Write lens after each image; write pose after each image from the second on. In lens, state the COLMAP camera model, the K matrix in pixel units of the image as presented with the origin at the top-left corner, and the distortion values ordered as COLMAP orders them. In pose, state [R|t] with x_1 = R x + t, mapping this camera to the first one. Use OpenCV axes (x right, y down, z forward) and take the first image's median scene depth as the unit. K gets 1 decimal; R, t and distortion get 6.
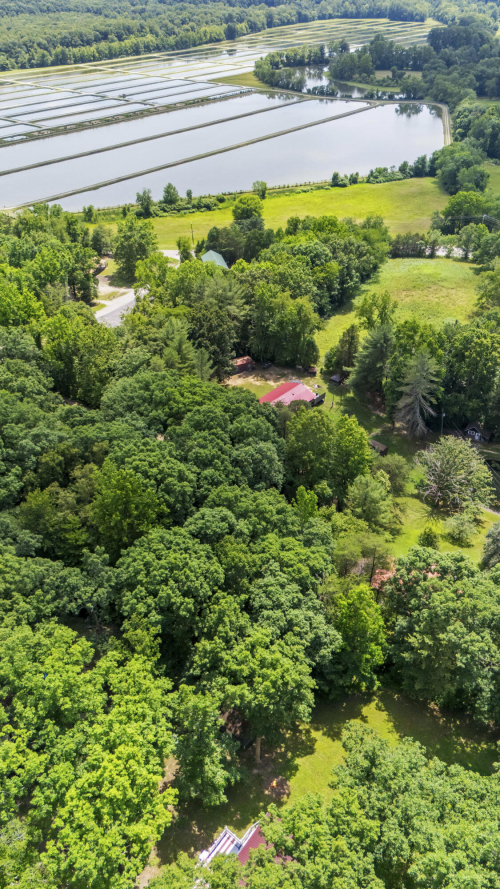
lens RADIAL K [[643.8, 0, 250.0], [0, 643.8, 444.5], [0, 0, 1]] dist [0.003007, -0.002245]
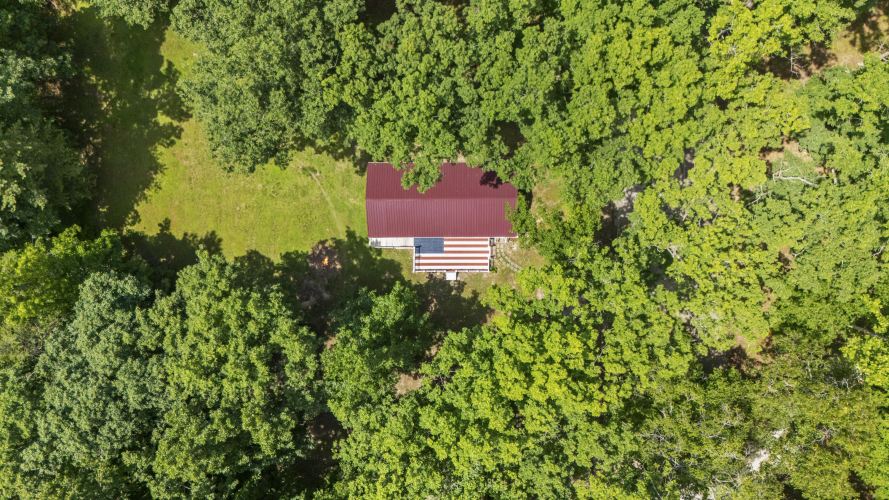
lens RADIAL K [[643.8, 0, 444.5], [0, 643.8, 250.0], [0, 0, 1]] dist [0.003007, -0.002245]
pose [[-0.624182, -0.781242, 0.007675, -0.041781], [0.466622, -0.364897, 0.805676, -0.004689], [-0.626627, 0.506470, 0.592306, 0.451569]]
